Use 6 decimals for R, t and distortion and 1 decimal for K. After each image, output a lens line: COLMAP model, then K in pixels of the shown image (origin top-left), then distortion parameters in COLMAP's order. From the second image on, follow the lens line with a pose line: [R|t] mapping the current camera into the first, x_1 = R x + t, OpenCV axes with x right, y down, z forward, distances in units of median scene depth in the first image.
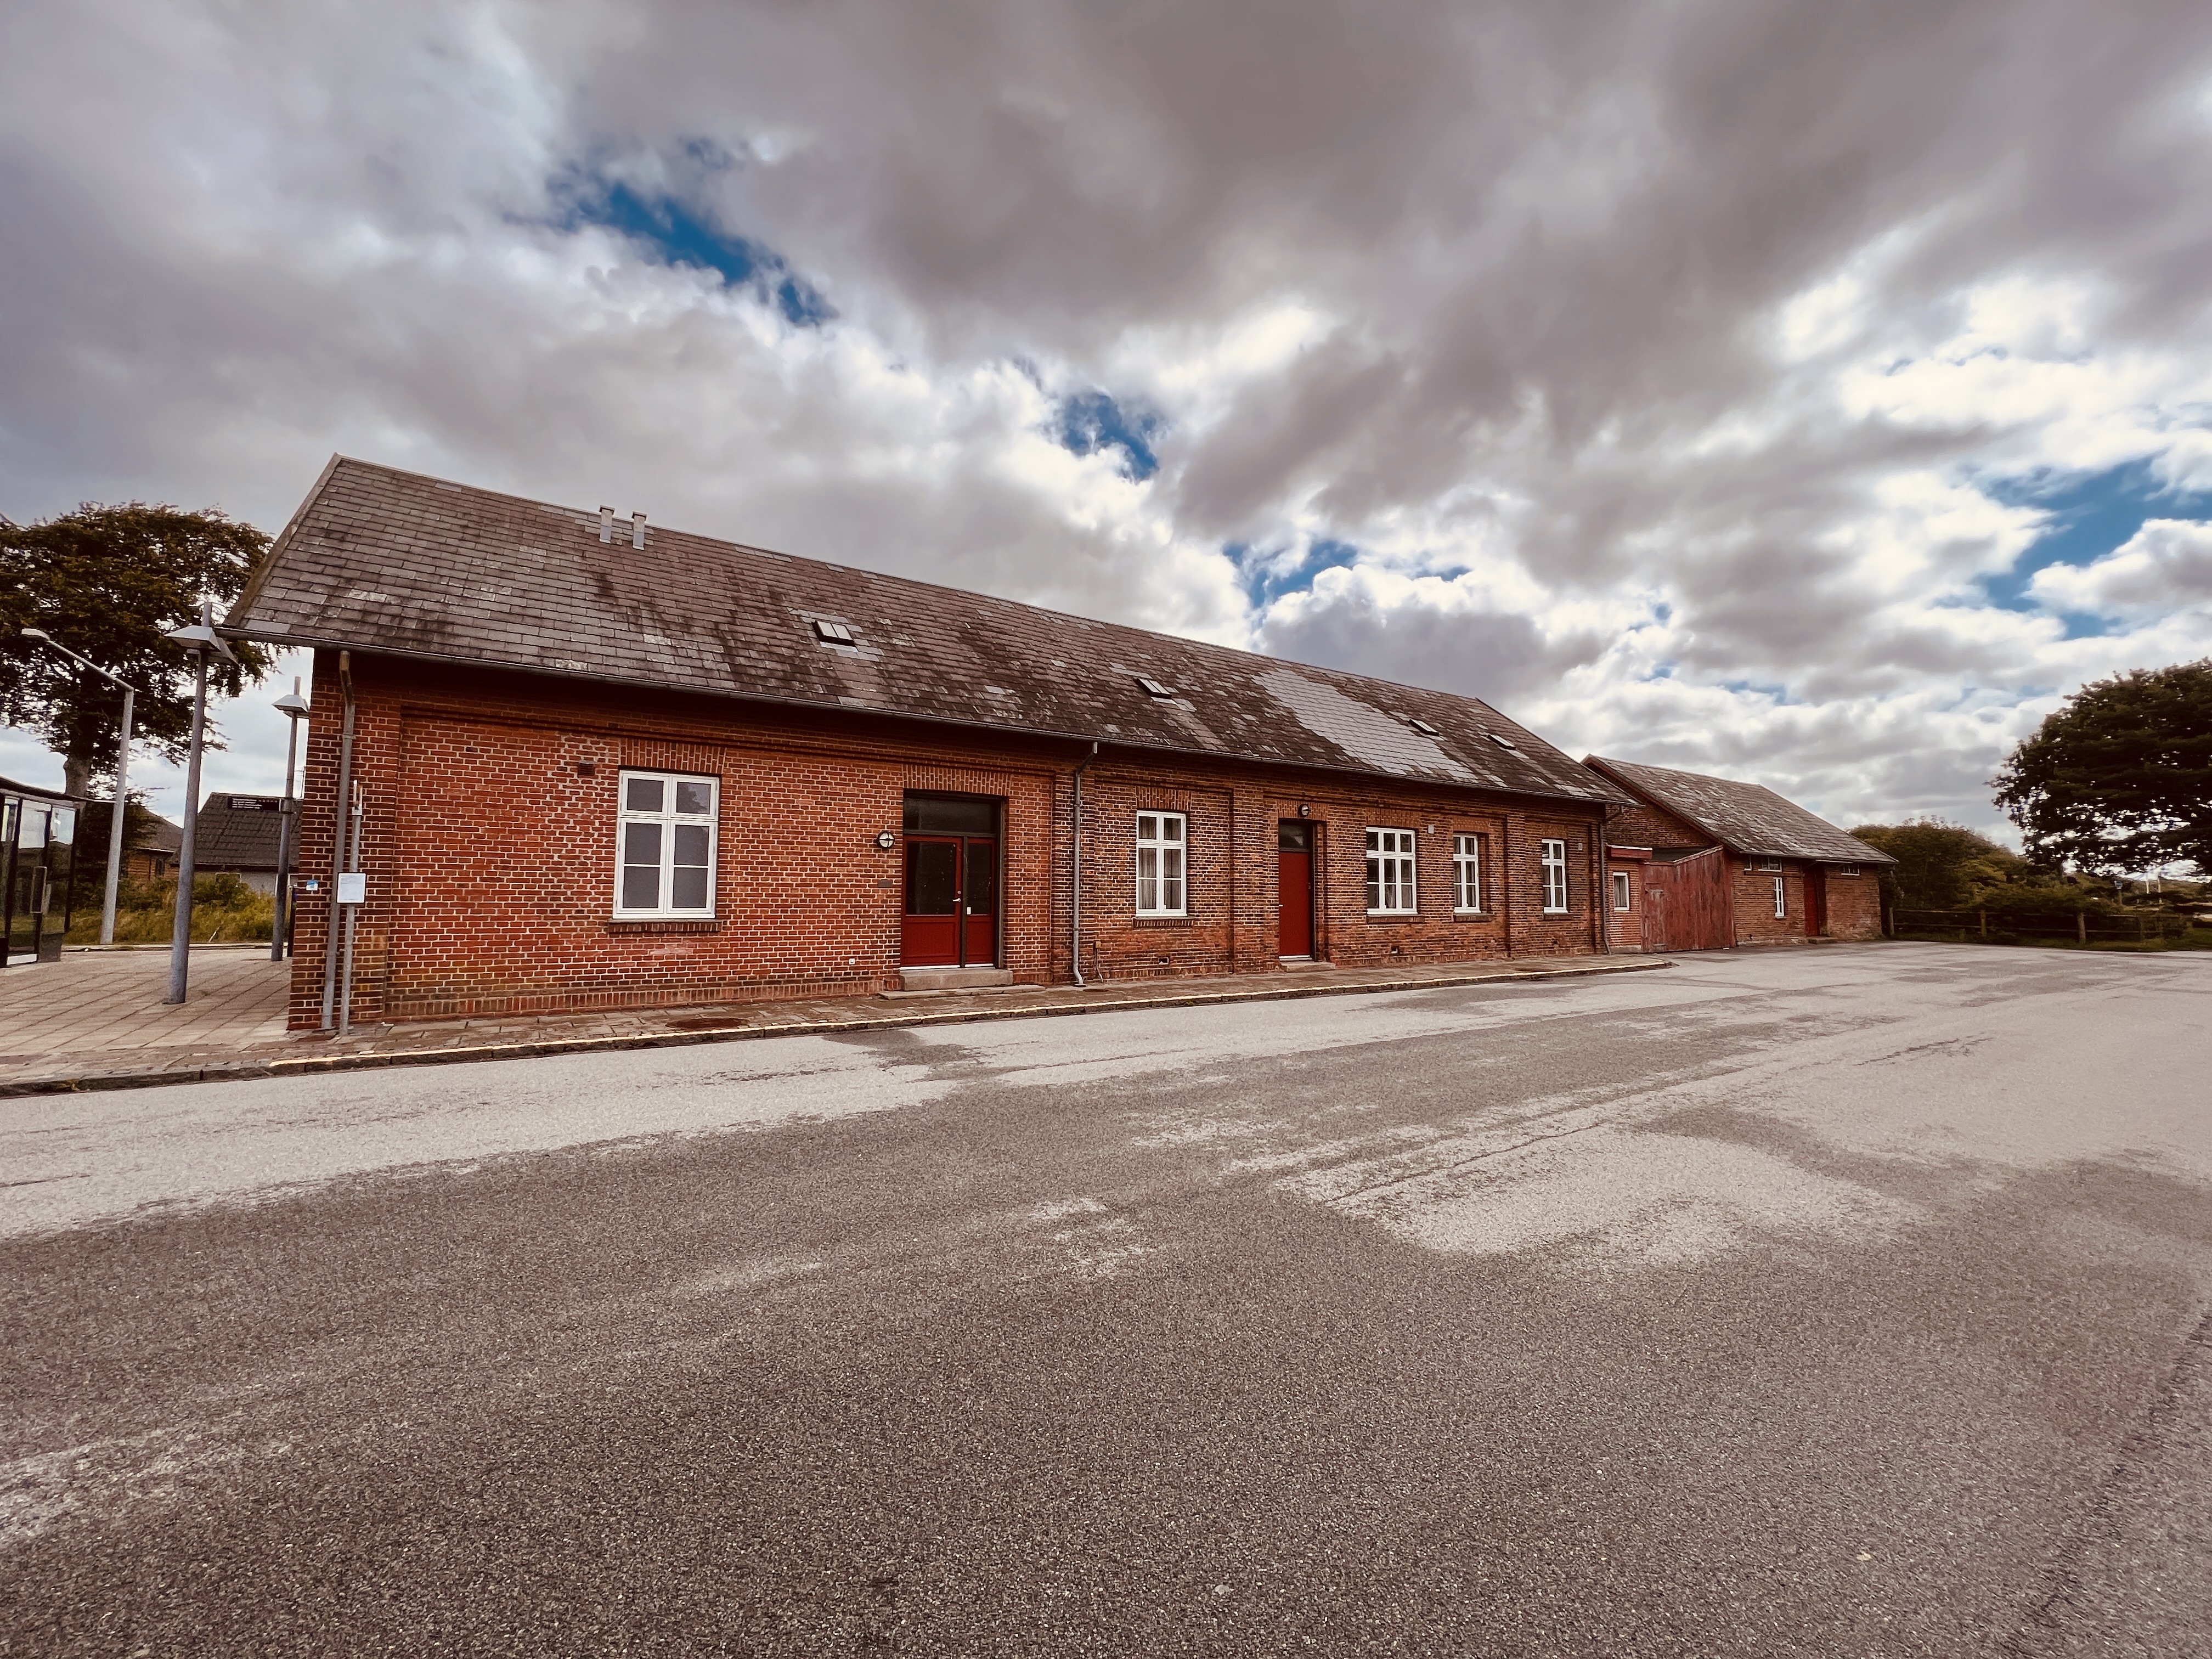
lens RADIAL K [[904.1, 0, 1131.6], [0, 904.1, 834.5], [0, 0, 1]] dist [0.000050, 0.000079]
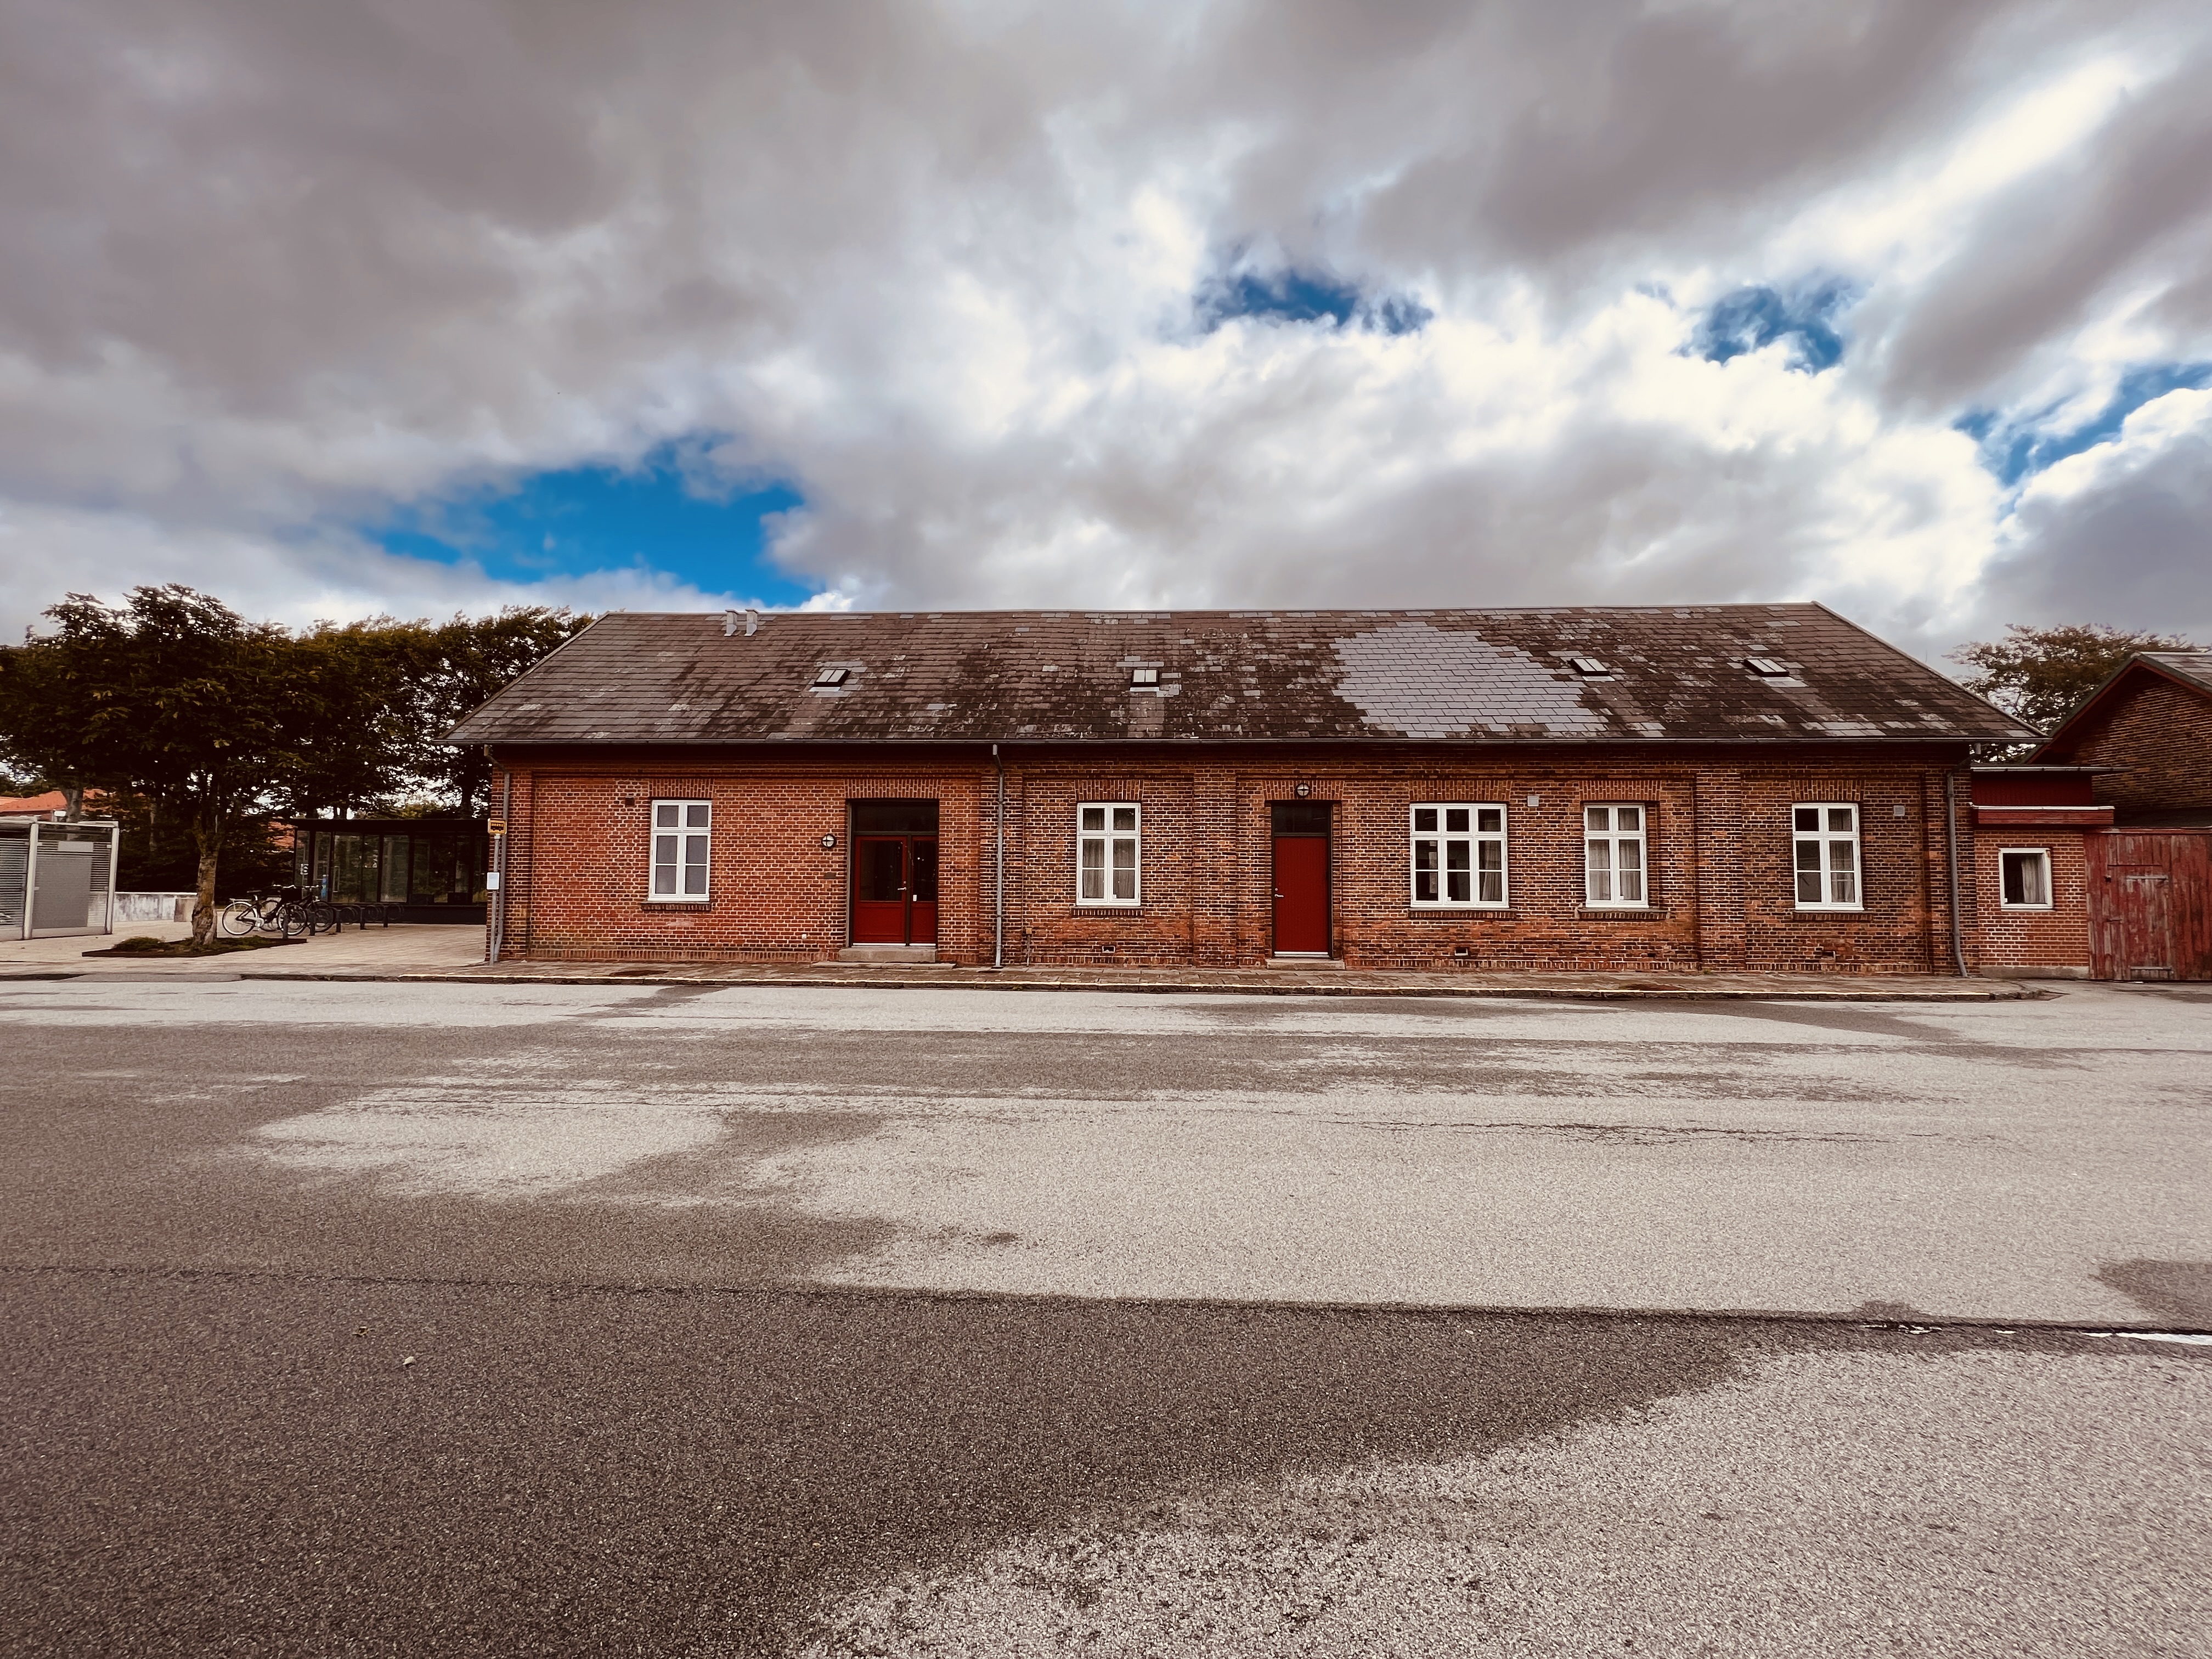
lens RADIAL K [[904.1, 0, 1131.6], [0, 904.1, 834.5], [0, 0, 1]] dist [0.000050, 0.000079]
pose [[0.797920, -0.037621, -0.601588, 0.693546], [0.040270, 0.999148, -0.009072, 0.021771], [0.601416, -0.016987, 0.798755, 0.212961]]
